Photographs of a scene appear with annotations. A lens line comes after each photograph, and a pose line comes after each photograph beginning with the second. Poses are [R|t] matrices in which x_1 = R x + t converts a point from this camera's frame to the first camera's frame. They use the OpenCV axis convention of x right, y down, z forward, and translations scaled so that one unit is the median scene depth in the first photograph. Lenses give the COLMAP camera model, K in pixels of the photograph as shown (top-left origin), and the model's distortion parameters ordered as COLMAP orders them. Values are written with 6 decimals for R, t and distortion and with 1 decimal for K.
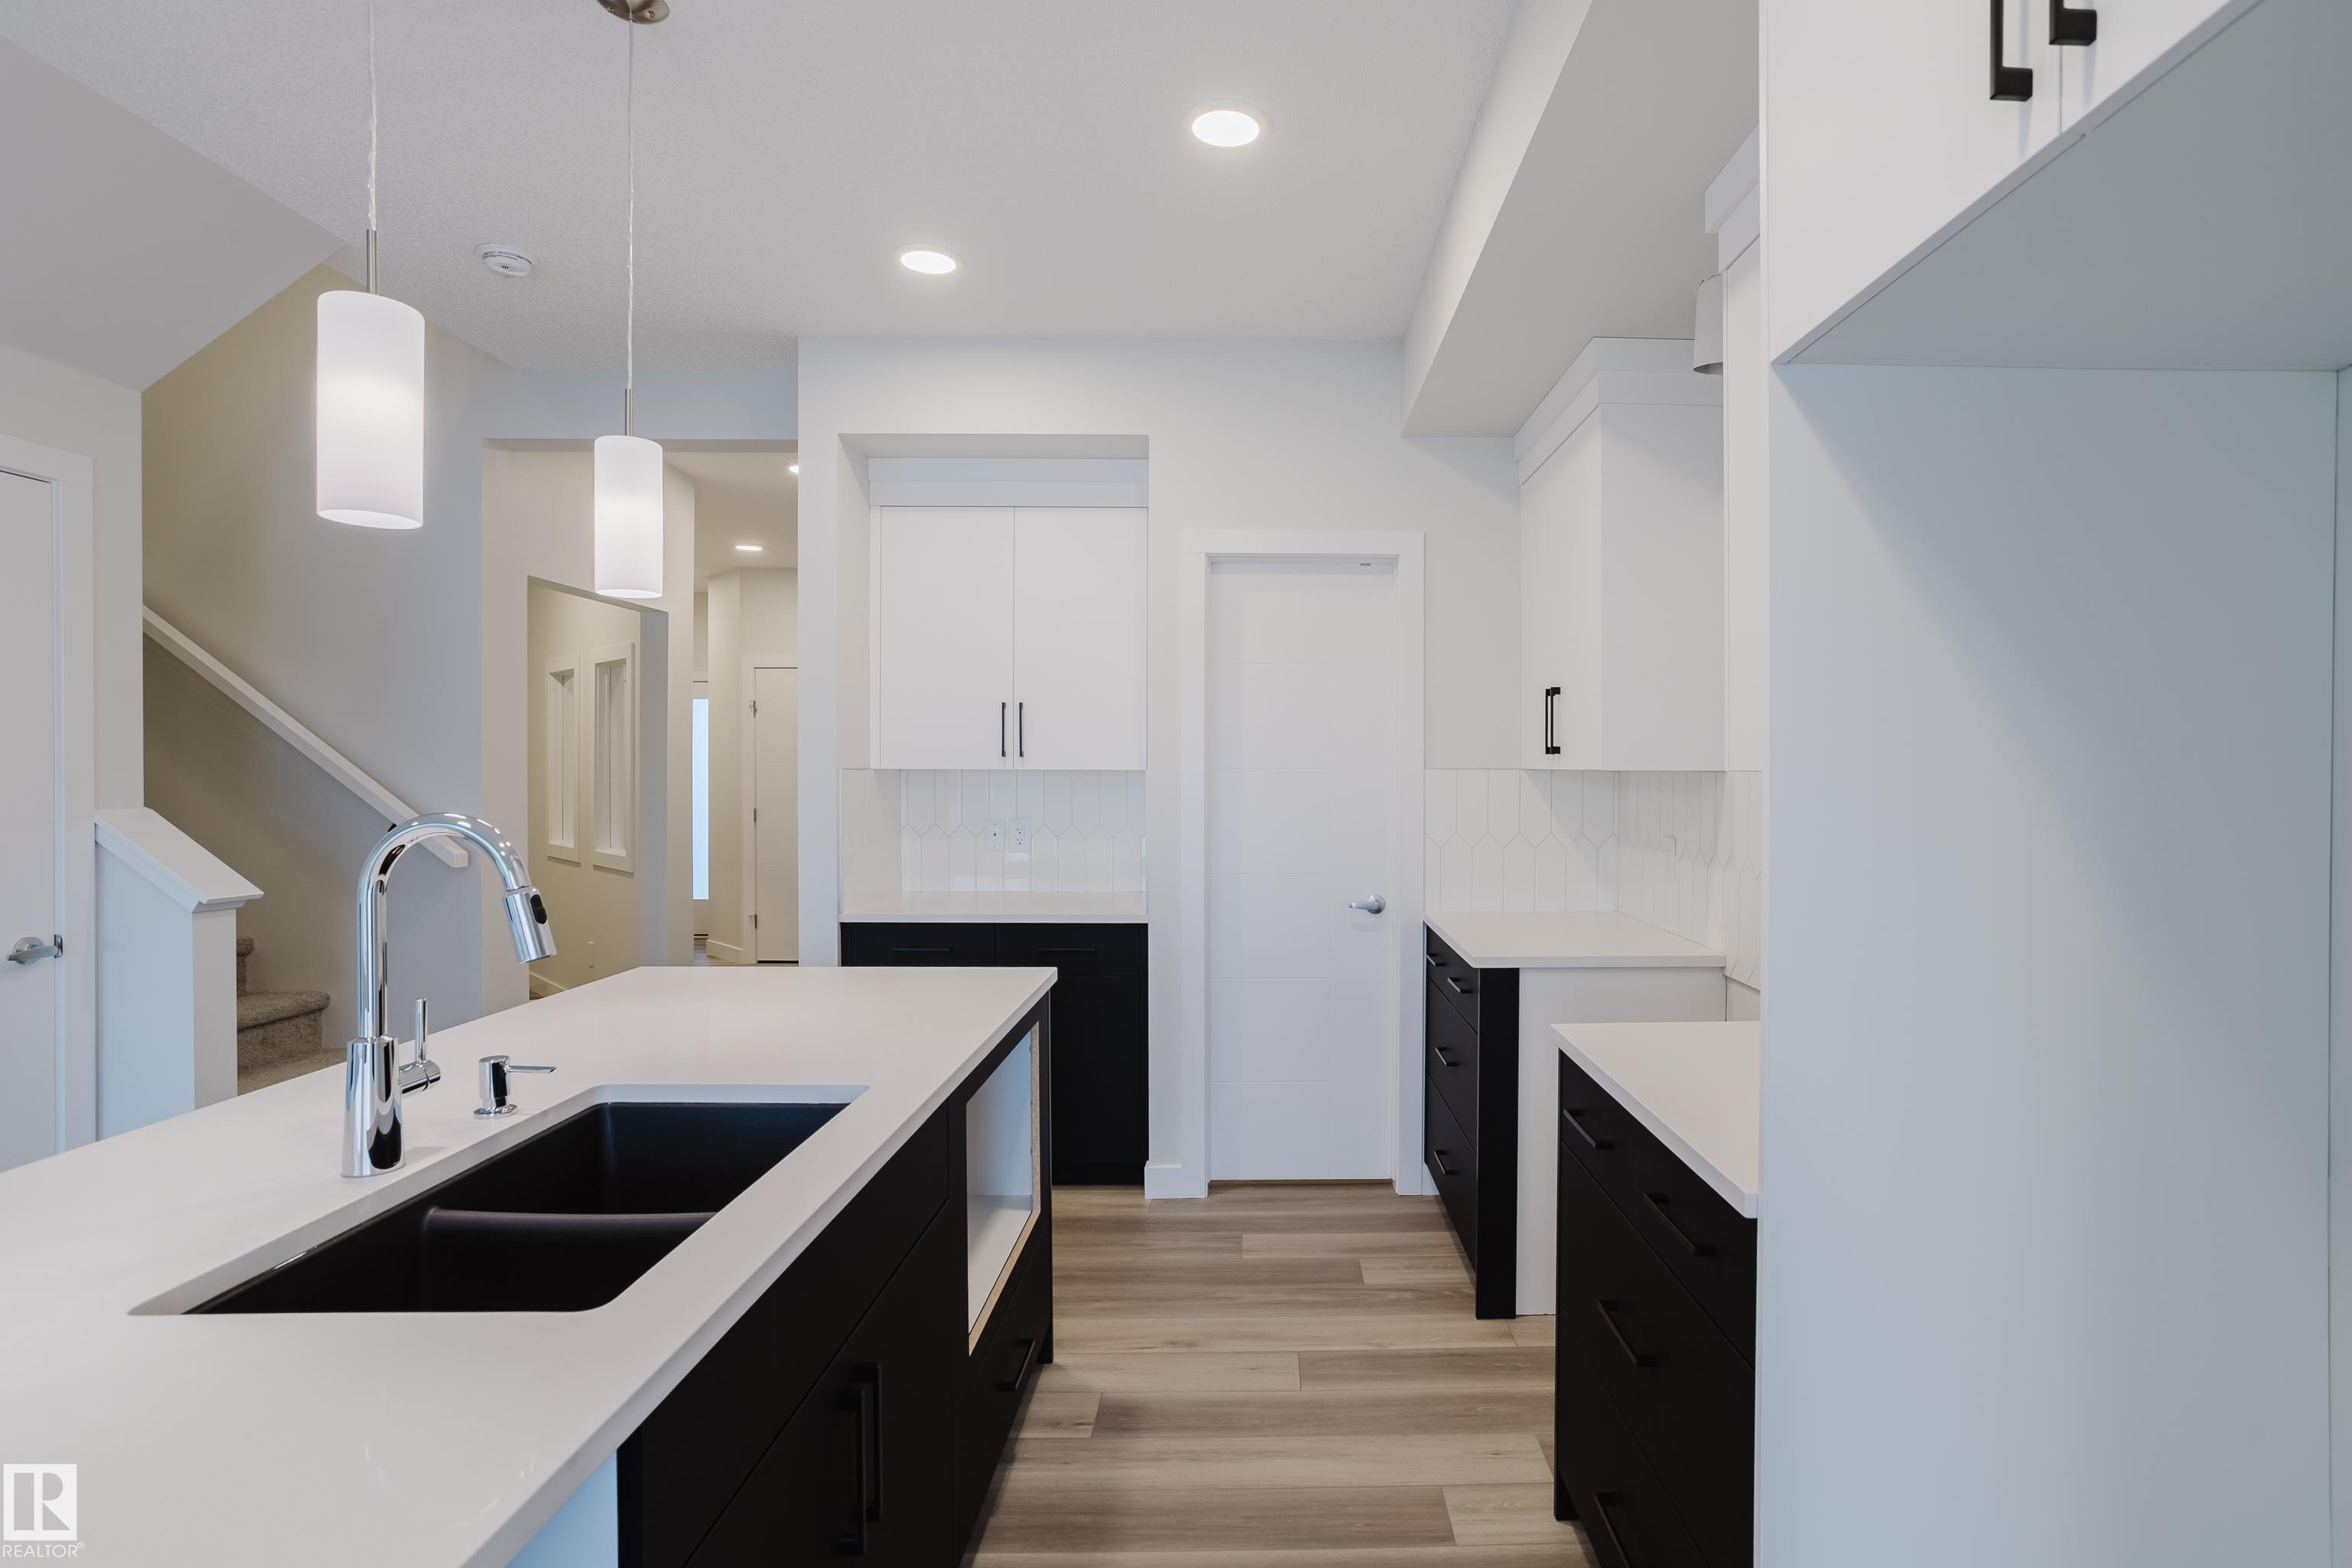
lens RADIAL K [[1192.4, 0, 1305.8], [0, 1192.4, 784.8], [0, 0, 1]] dist [-0.051878, 0.028268]
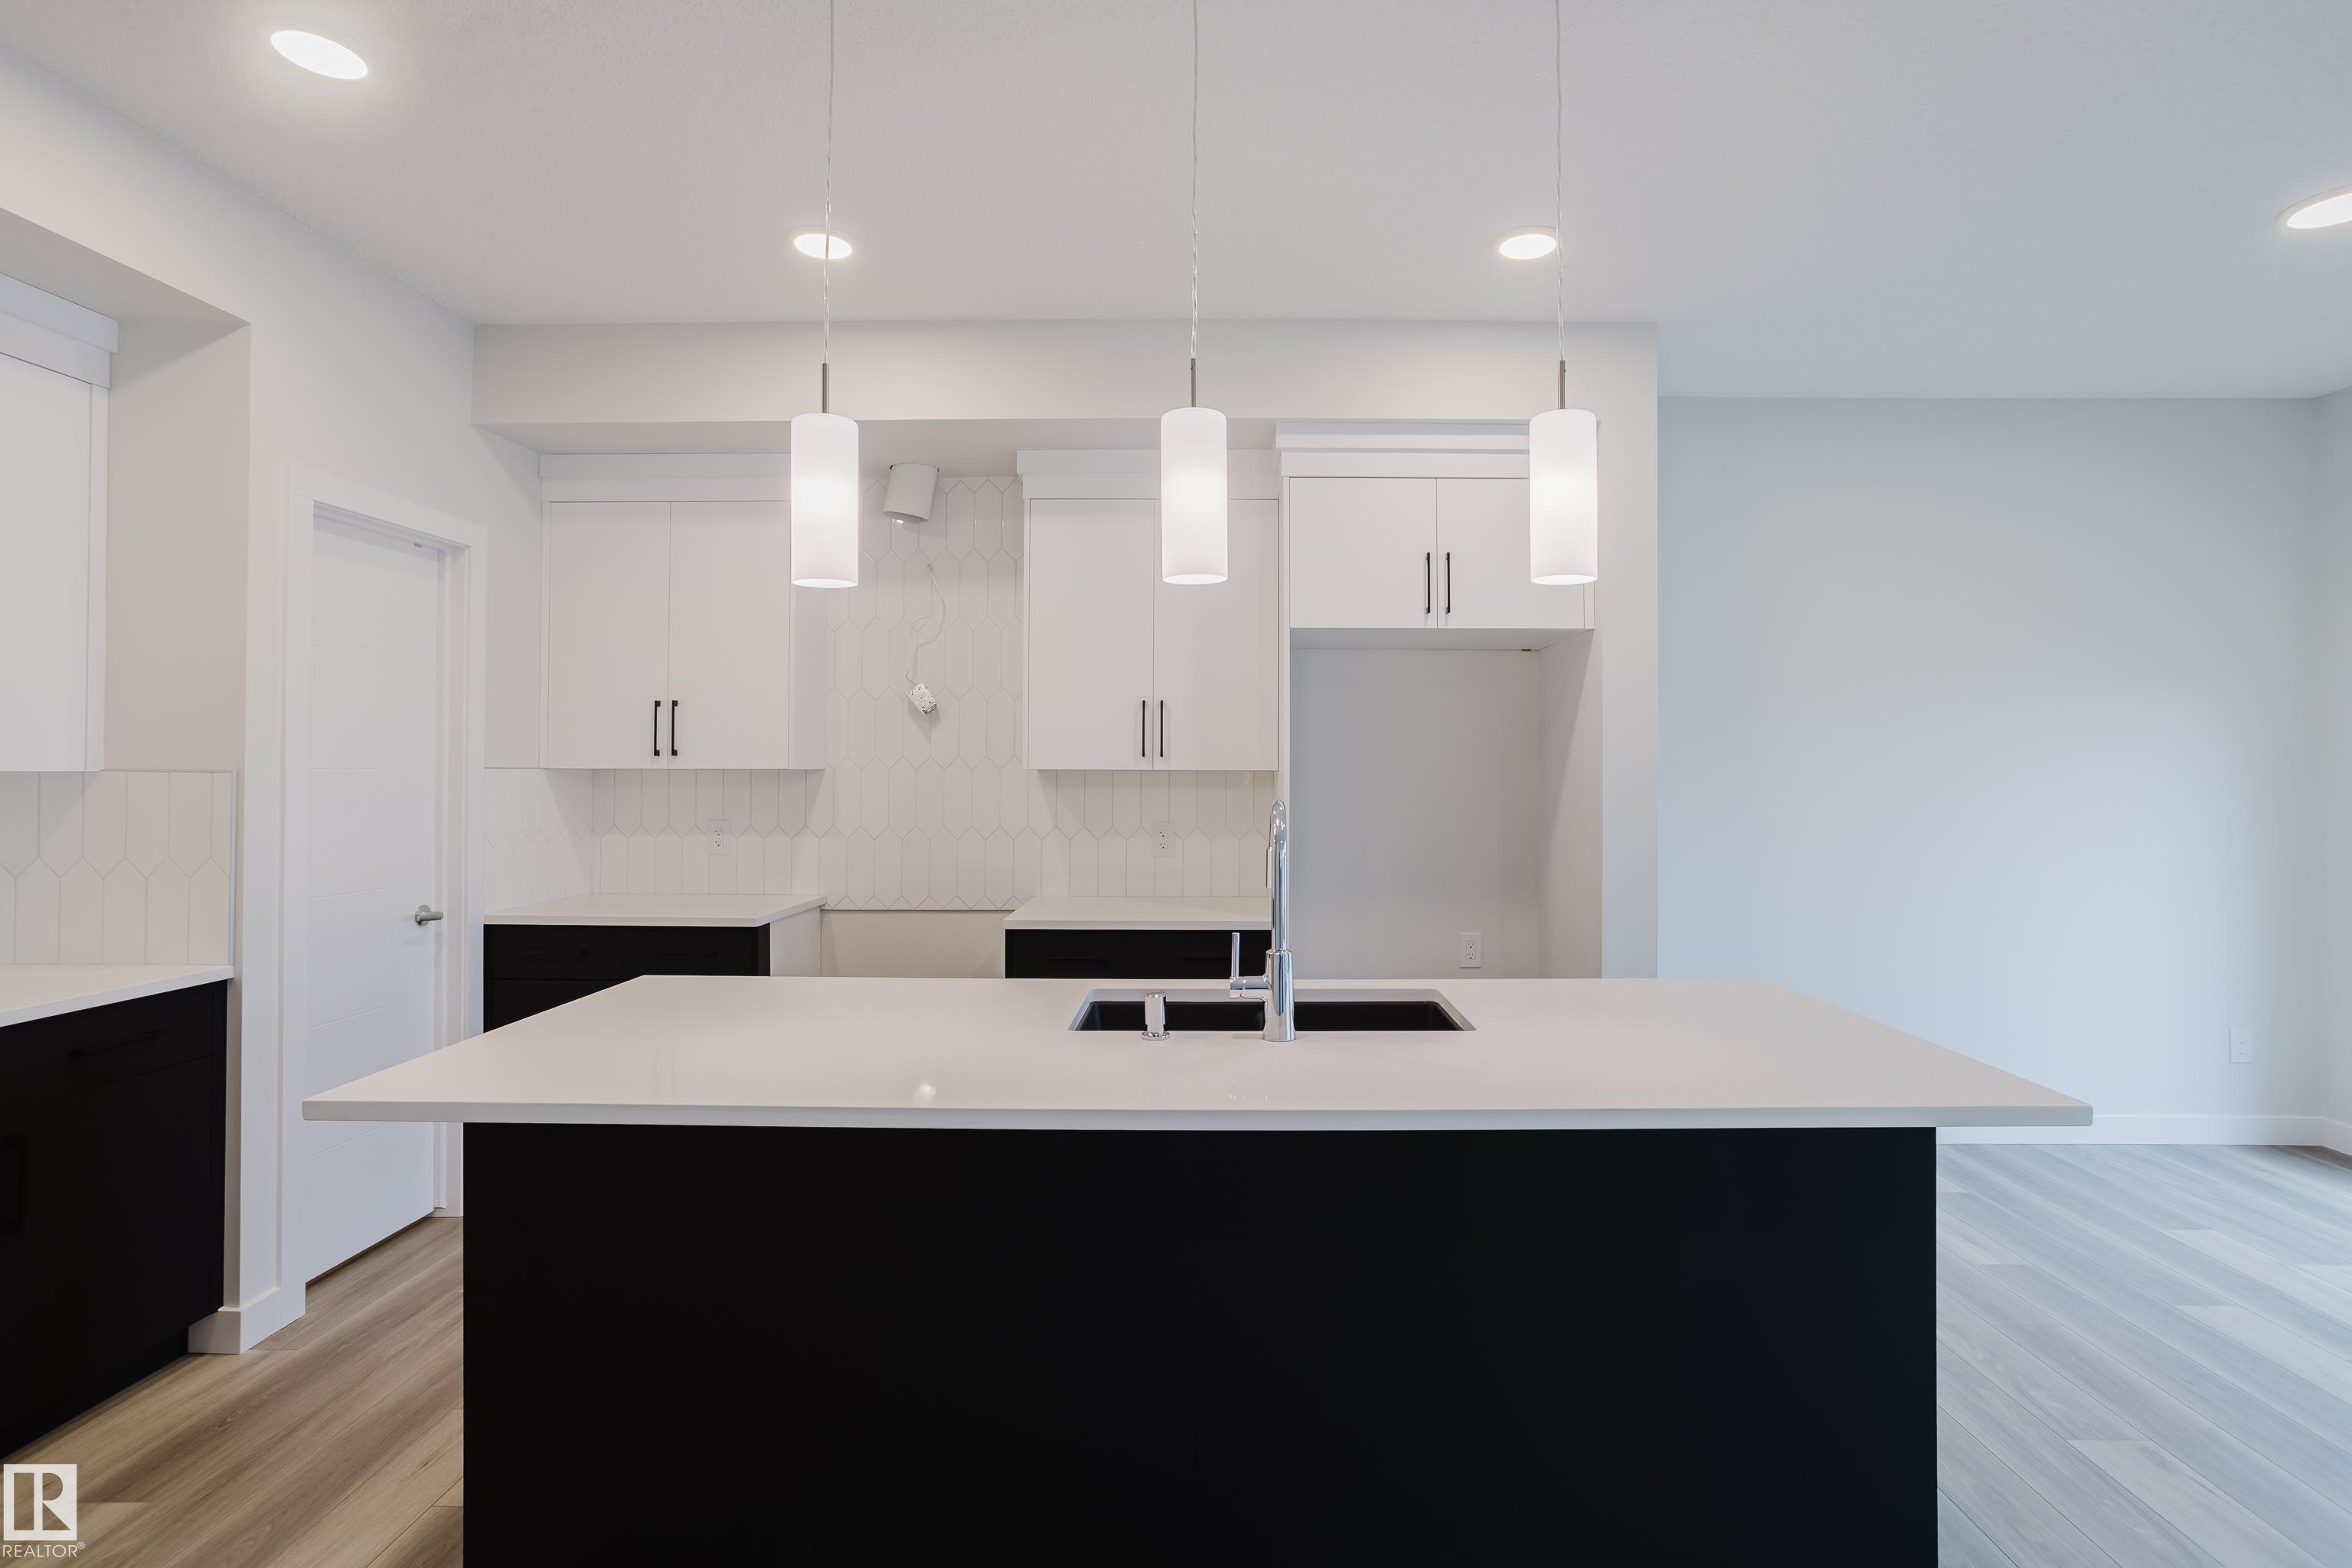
lens RADIAL K [[1127.3, 0, 1166.7], [0, 1127.3, 775.7], [0, 0, 1]] dist [-0.046455, 0.024584]
pose [[0.063827, -0.008918, 0.997921, -0.846040], [0.014710, 0.999860, 0.007994, -0.006768], [-0.997853, 0.014169, 0.063949, 0.413935]]
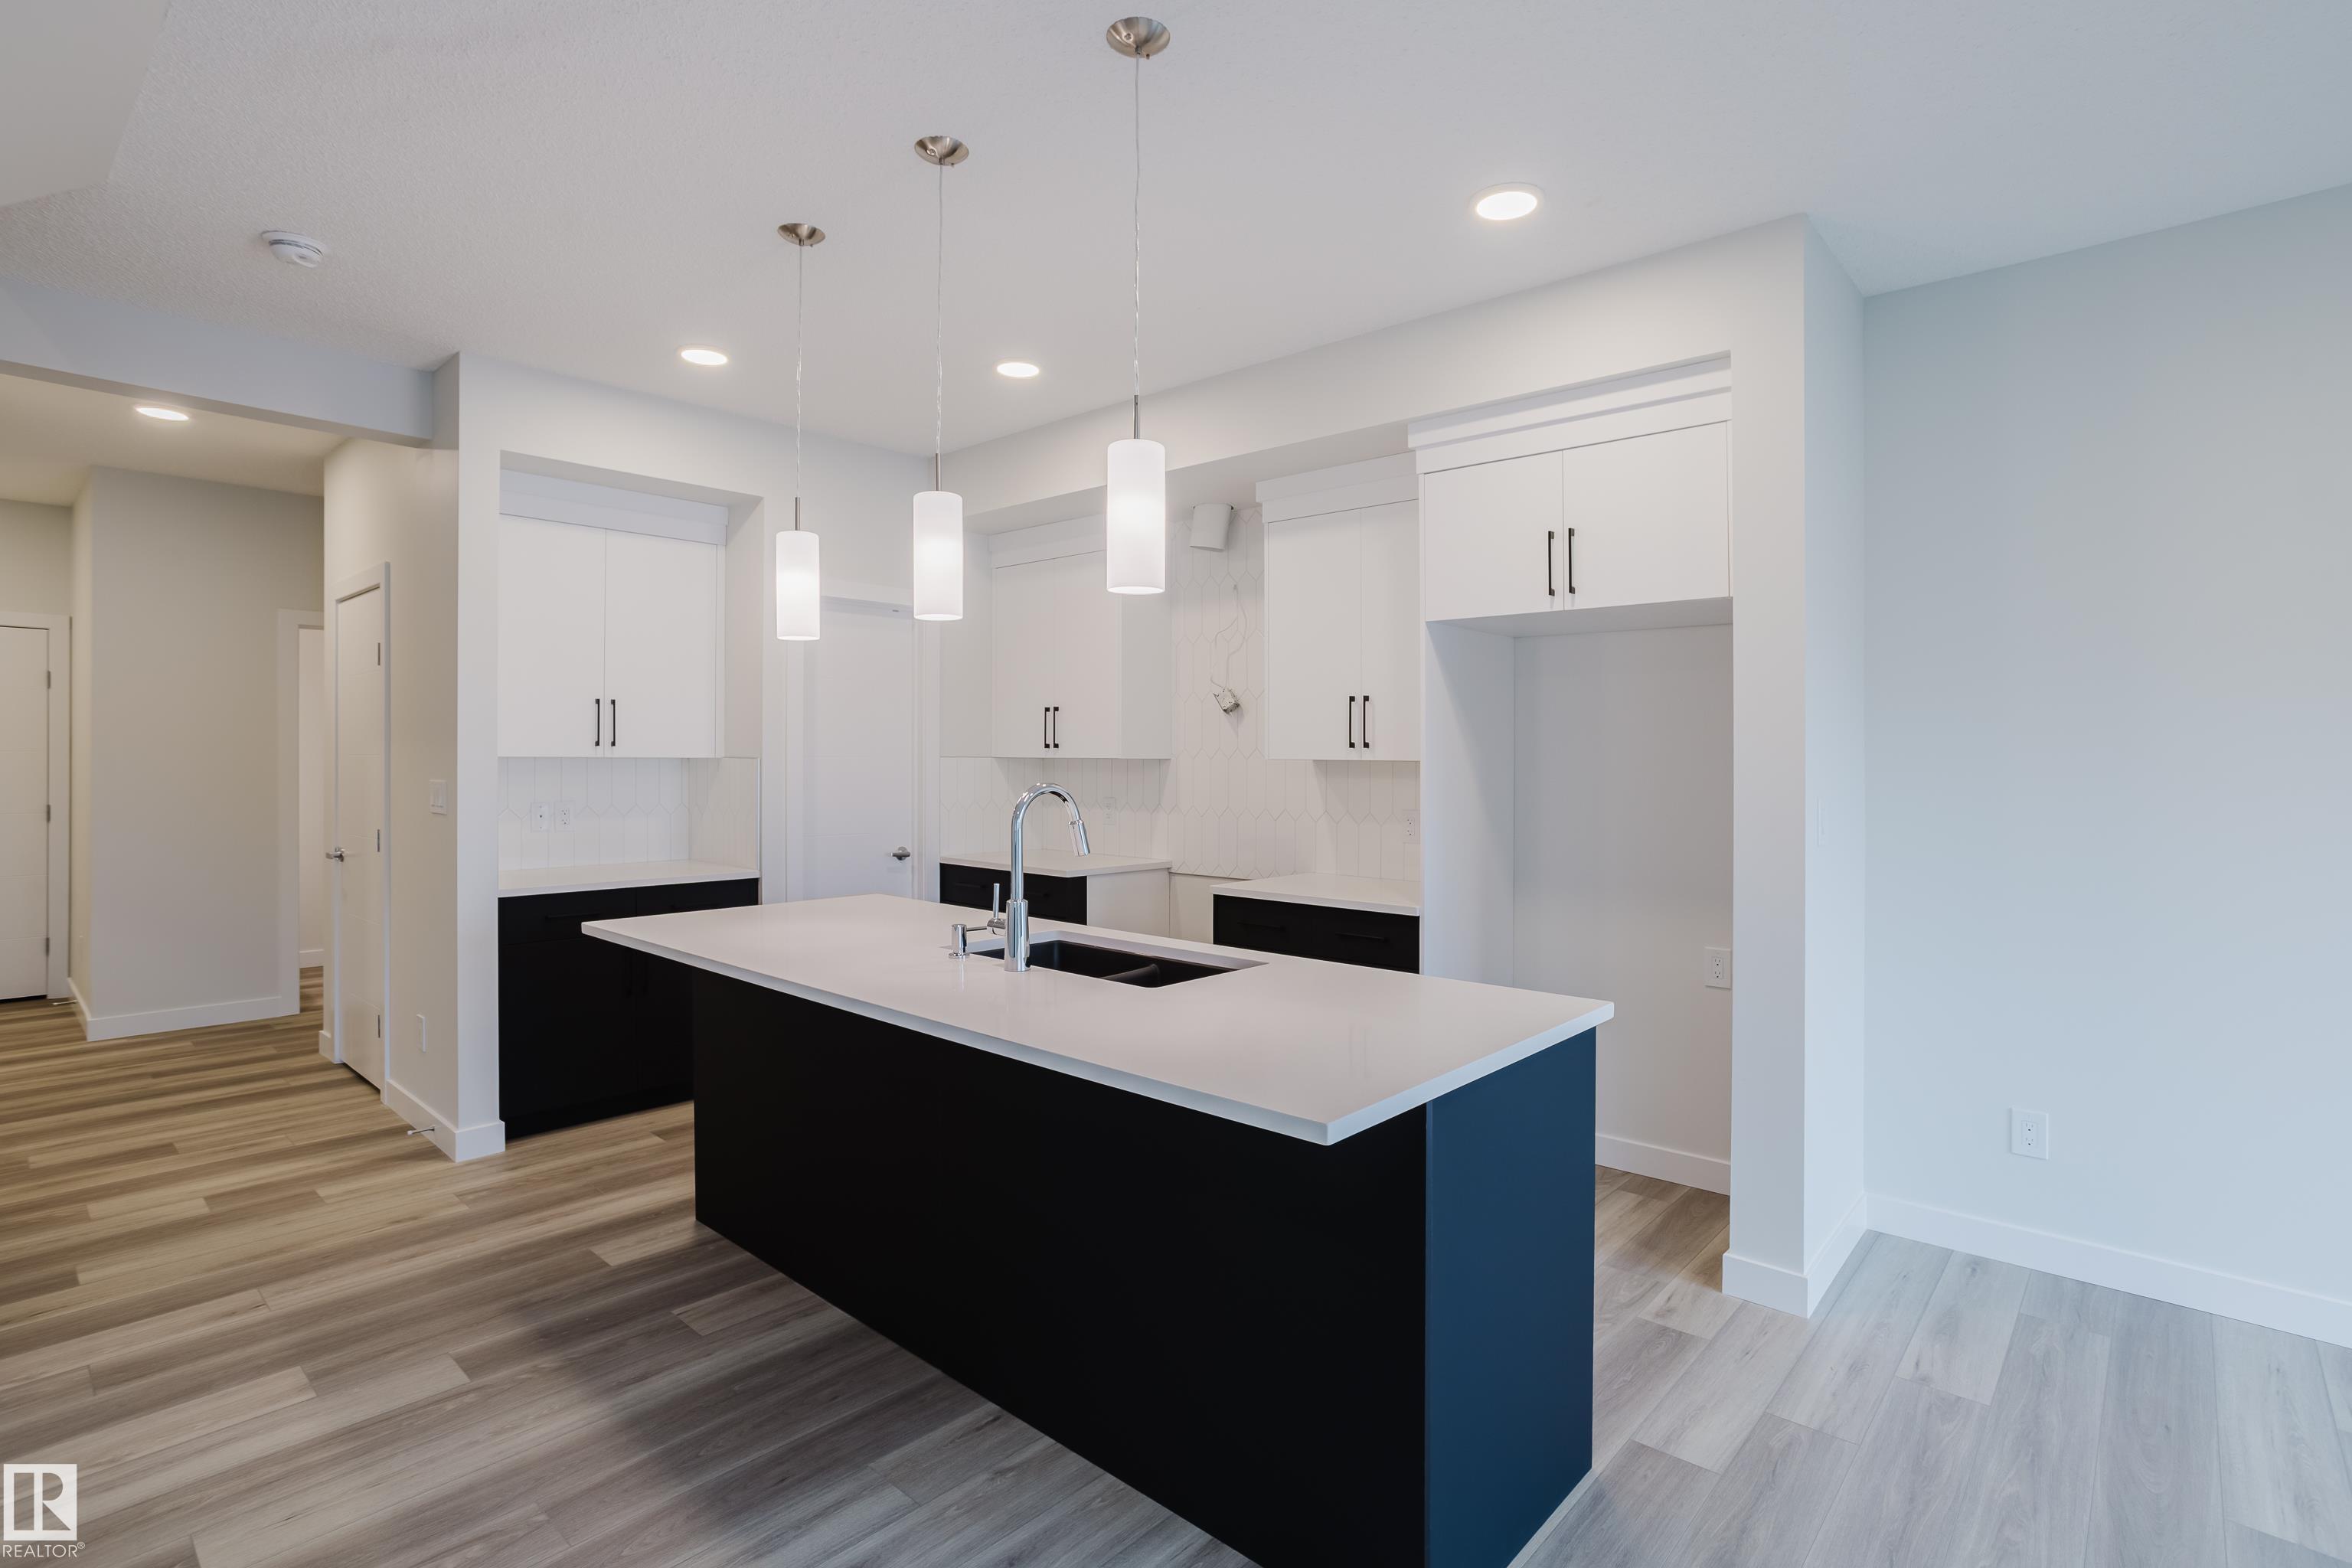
lens RADIAL K [[1127.3, 0, 1166.7], [0, 1127.3, 775.7], [0, 0, 1]] dist [-0.046455, 0.024584]
pose [[0.705653, -0.011545, 0.708463, -0.731688], [0.008348, 0.999933, 0.007979, 0.001049], [-0.708508, 0.000284, 0.705702, -0.174660]]
